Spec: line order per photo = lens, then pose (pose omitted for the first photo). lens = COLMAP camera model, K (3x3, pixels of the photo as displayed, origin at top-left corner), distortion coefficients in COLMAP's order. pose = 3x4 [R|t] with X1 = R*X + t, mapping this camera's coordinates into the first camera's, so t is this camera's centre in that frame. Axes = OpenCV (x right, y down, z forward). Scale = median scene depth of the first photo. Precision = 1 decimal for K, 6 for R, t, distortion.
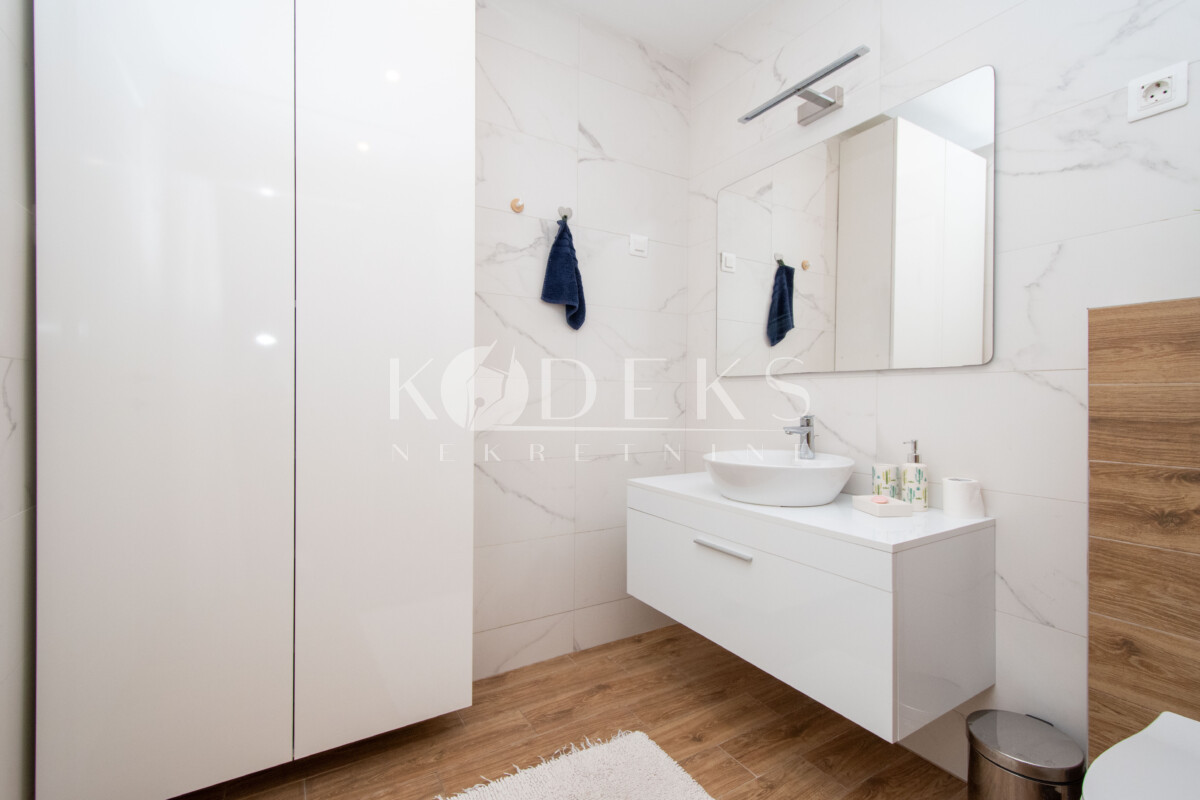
lens RADIAL K [[527.2, 0, 602.4], [0, 527.2, 398.3], [0, 0, 1]] dist [0.000684, -0.000186]
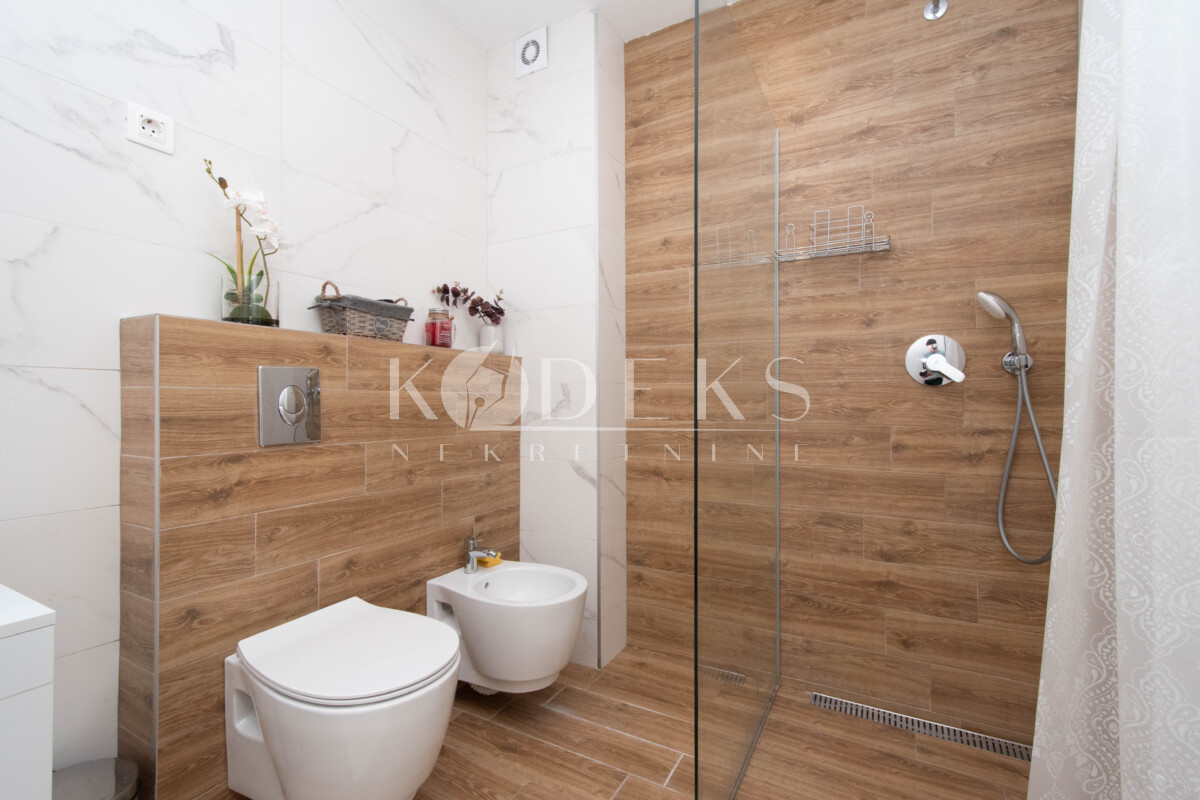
lens RADIAL K [[527.2, 0, 602.4], [0, 527.2, 398.3], [0, 0, 1]] dist [0.000684, -0.000186]
pose [[-0.504757, 0.000072, 0.863262, -0.451357], [-0.001261, 0.999999, -0.000820, -0.002993], [-0.863261, -0.001502, -0.504756, 0.805668]]
